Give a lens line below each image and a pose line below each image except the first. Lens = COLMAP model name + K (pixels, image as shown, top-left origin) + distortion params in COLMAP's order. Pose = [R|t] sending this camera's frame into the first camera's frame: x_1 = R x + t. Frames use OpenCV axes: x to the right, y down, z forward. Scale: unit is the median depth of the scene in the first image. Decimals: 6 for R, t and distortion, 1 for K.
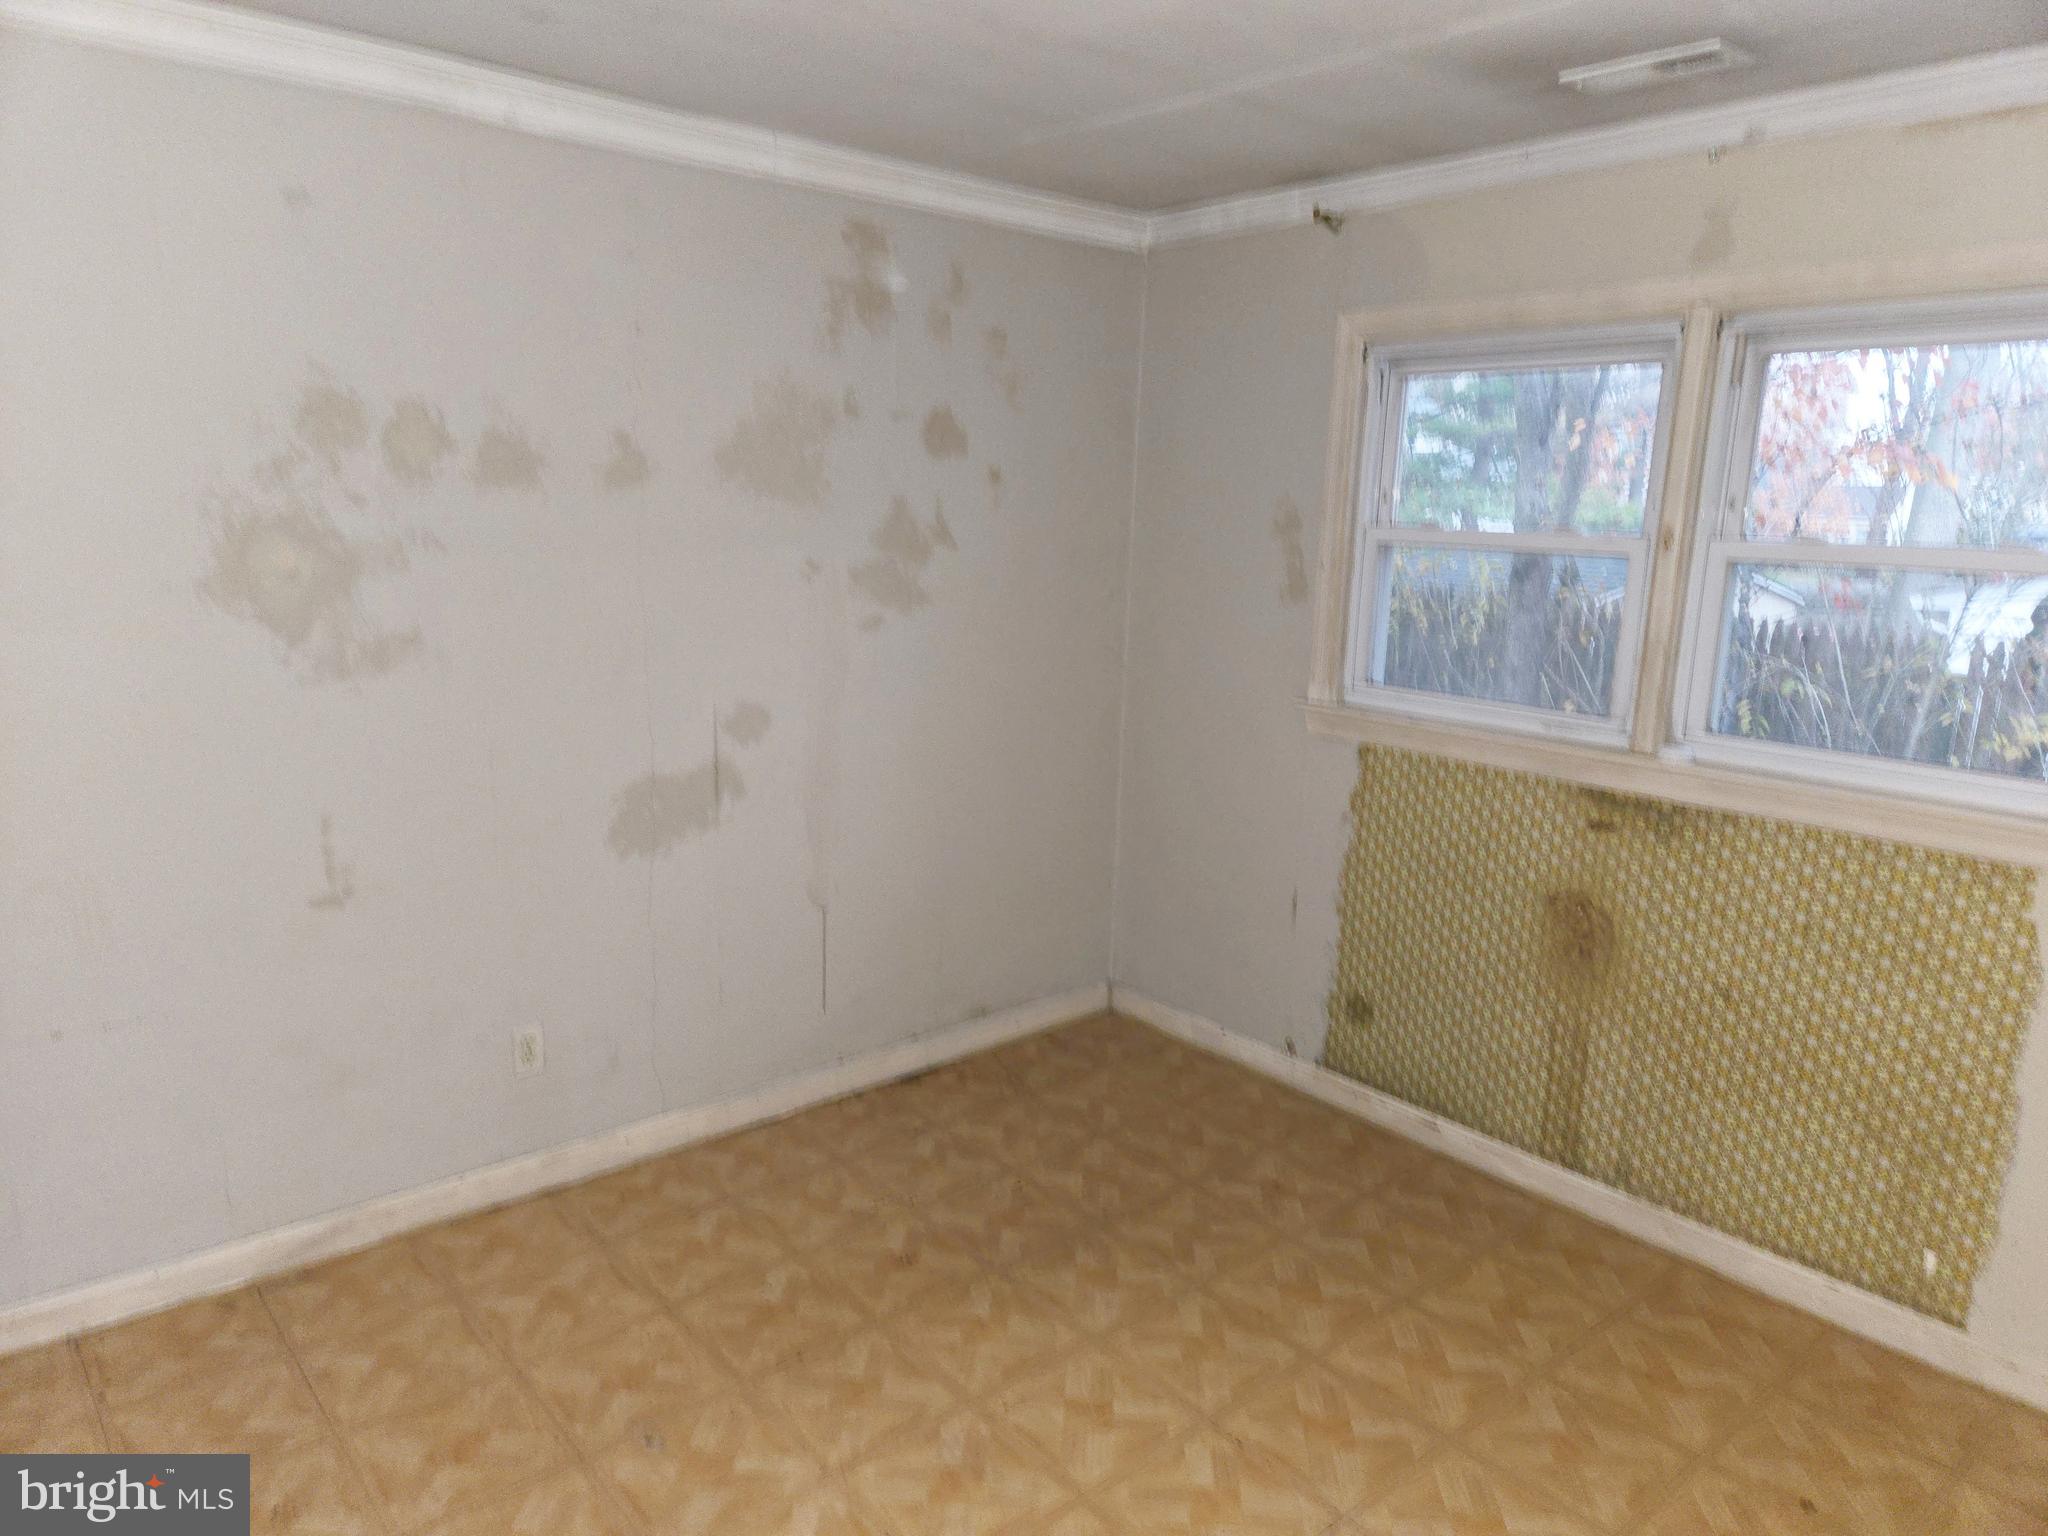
lens RADIAL K [[1361.9, 0, 1034.4], [0, 1361.9, 760.3], [0, 0, 1]] dist [0.098571, -0.085909]
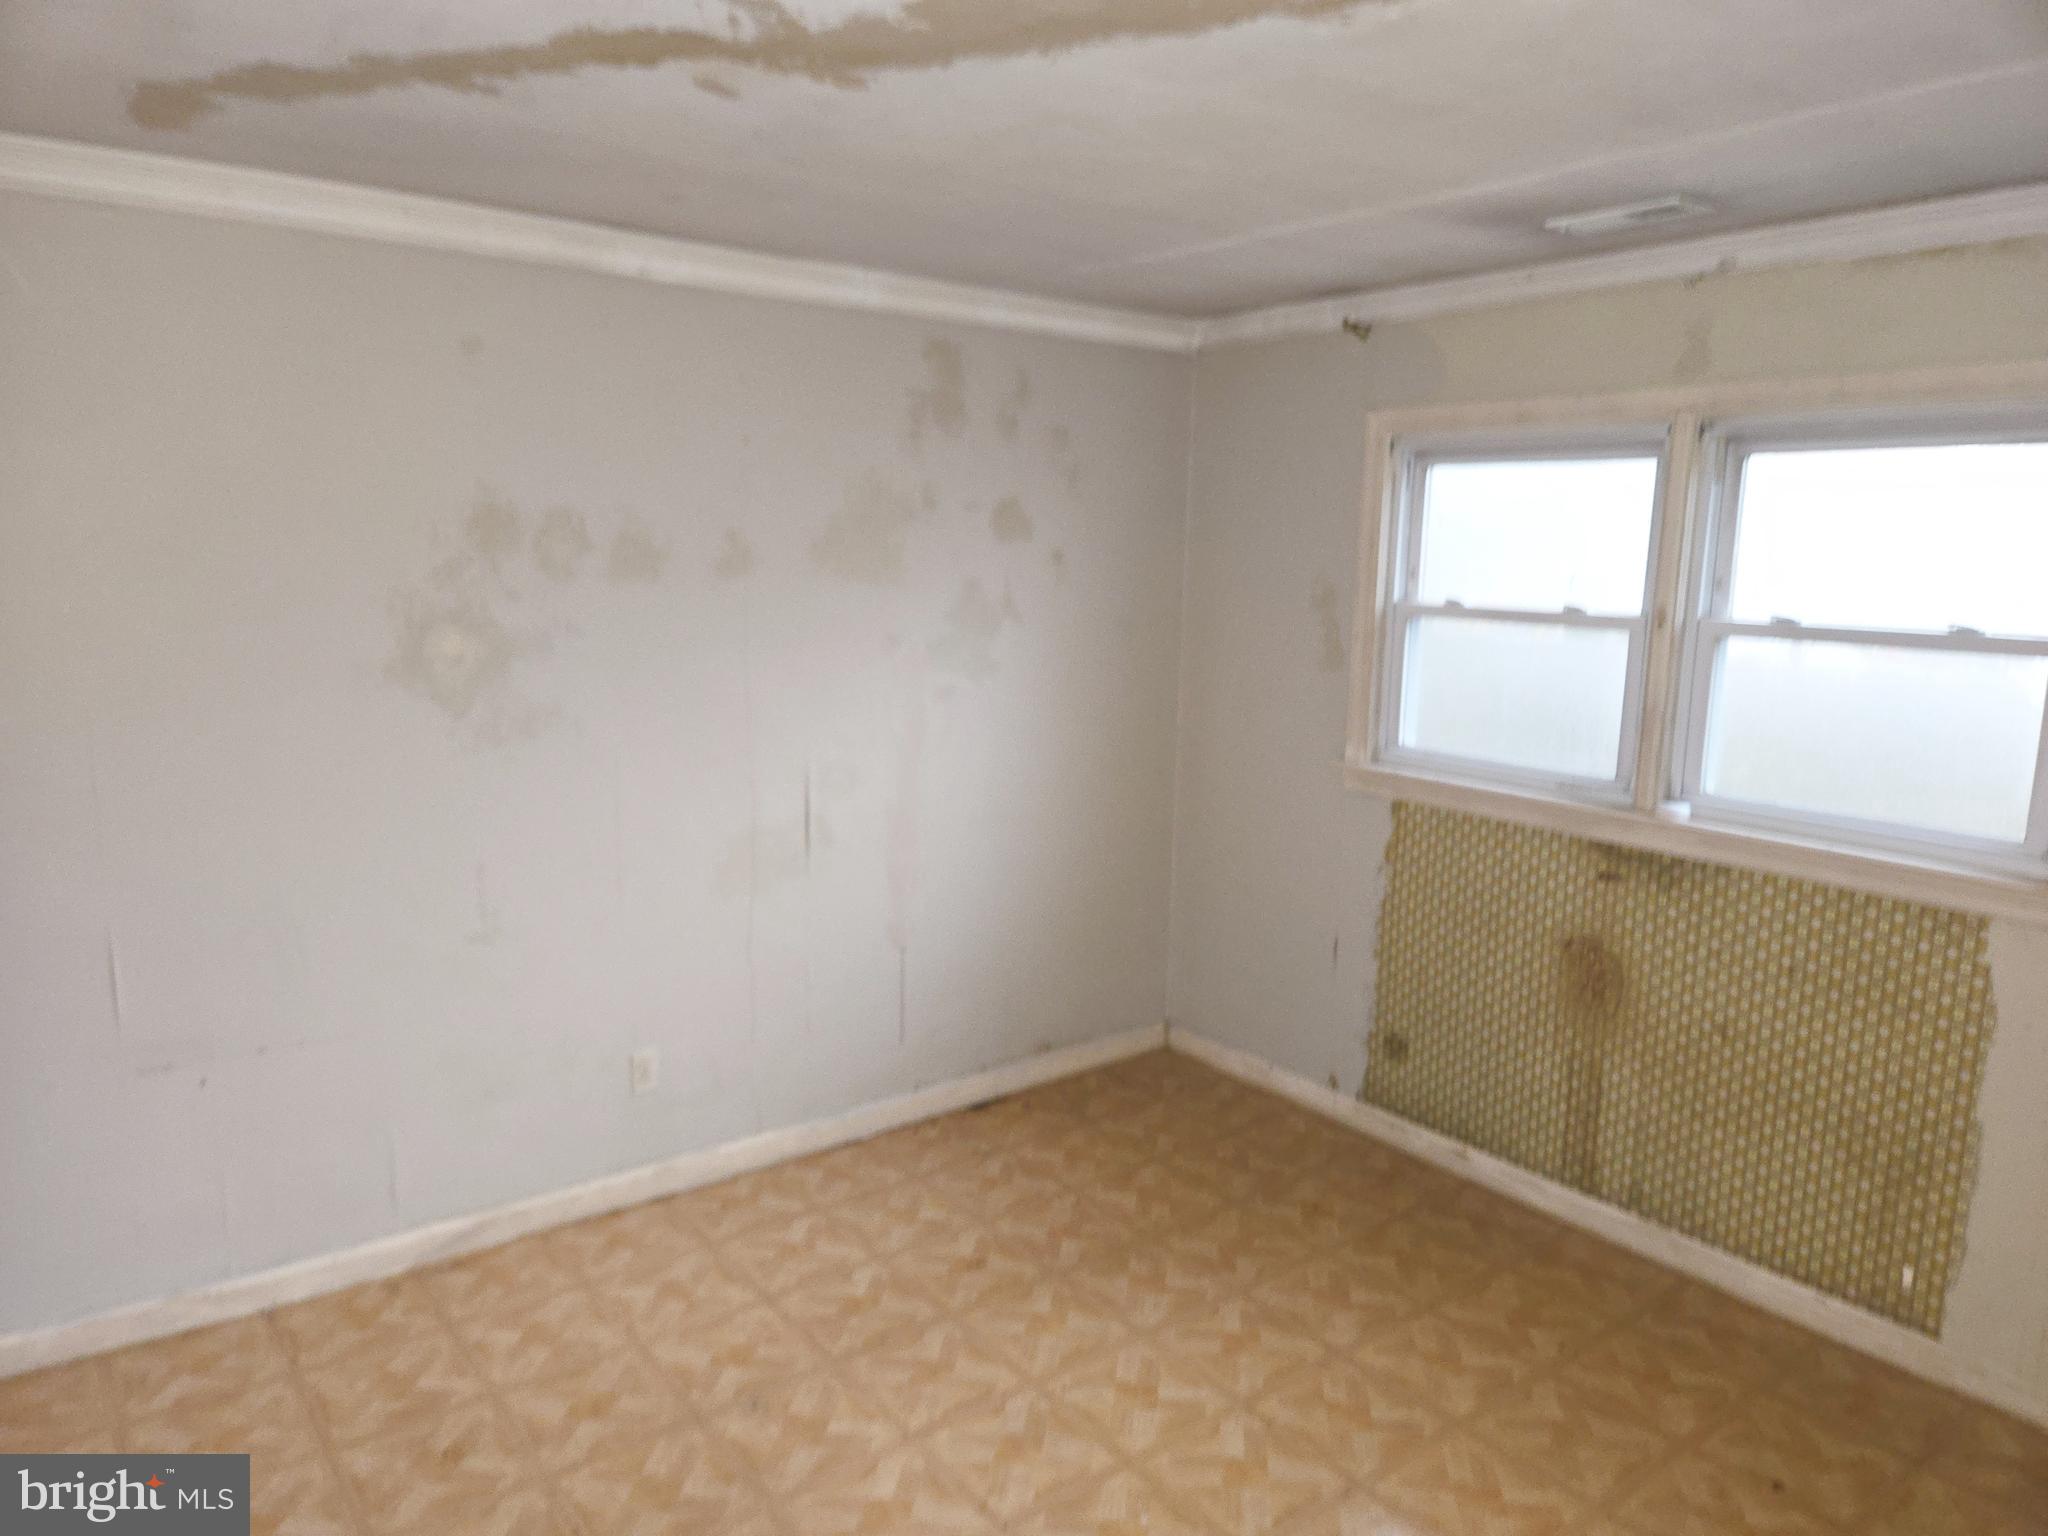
lens RADIAL K [[1361.9, 0, 1034.4], [0, 1361.9, 760.3], [0, 0, 1]] dist [0.098571, -0.085909]
pose [[0.998643, -0.001138, -0.052074, 0.013463], [-0.000713, 0.999369, -0.035502, -0.005926], [0.052081, 0.035491, 0.998012, -0.132891]]
